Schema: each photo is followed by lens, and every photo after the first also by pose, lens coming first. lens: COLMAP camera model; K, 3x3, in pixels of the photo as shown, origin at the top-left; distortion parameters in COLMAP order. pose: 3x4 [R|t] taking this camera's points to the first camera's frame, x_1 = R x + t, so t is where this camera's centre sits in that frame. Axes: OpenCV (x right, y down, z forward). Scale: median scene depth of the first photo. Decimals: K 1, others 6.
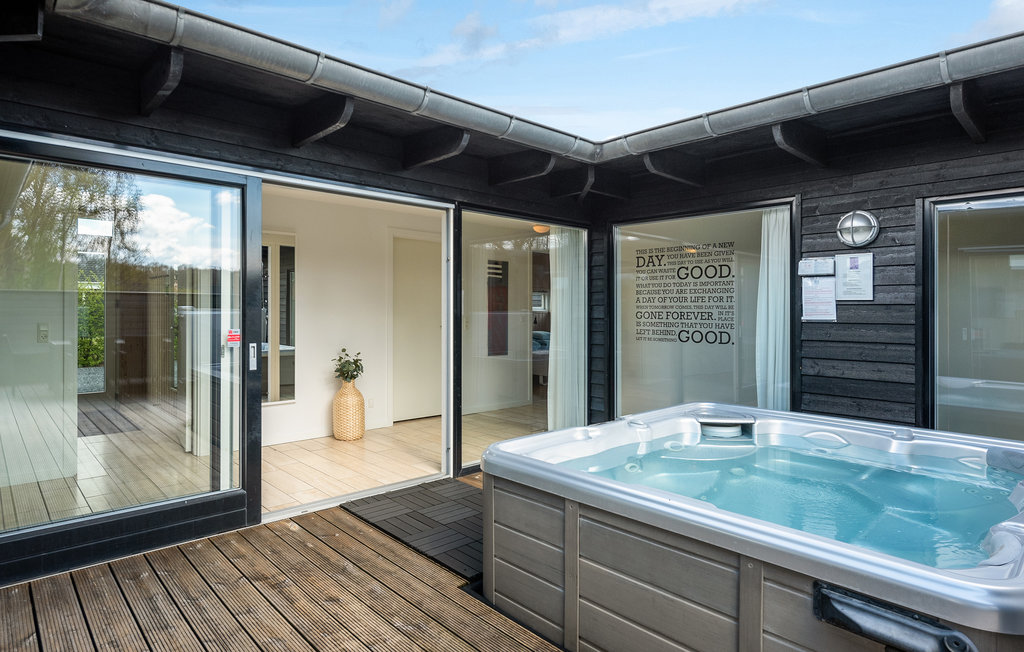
lens RADIAL K [[567.2, 0, 510.9], [0, 567.2, 315.6], [0, 0, 1]] dist [-0.001768, -0.000764]
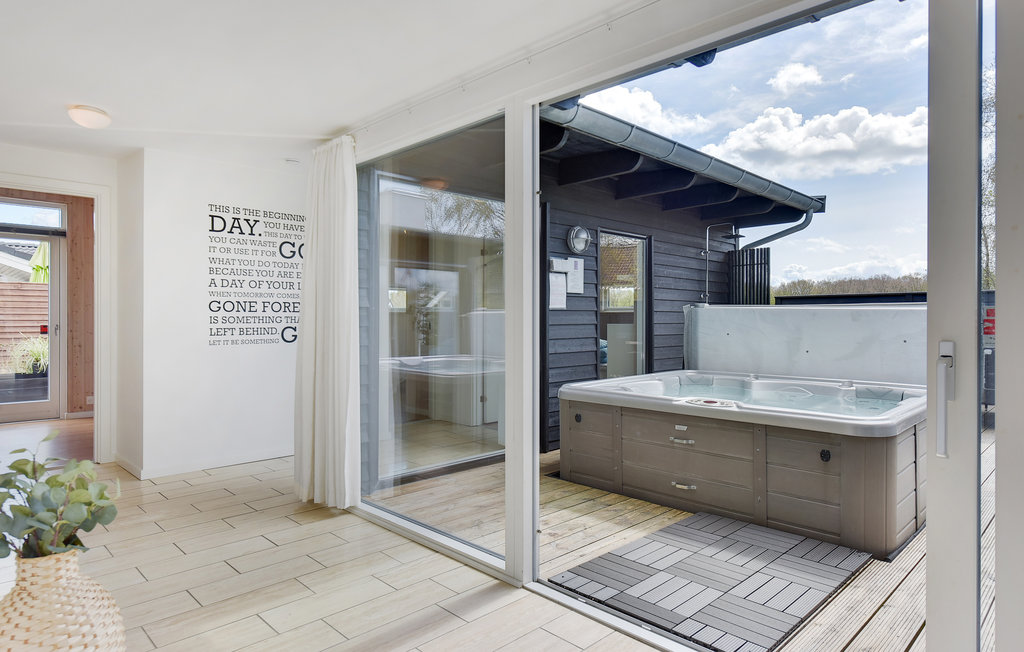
lens RADIAL K [[603.5, 0, 511.2], [0, 603.5, 314.6], [0, 0, 1]] dist [0.001542, -0.000007]
pose [[-0.020404, -0.001872, 0.999790, -0.481946], [0.010352, 0.999944, 0.002083, 0.011044], [-0.999738, 0.010393, -0.020383, 0.702782]]
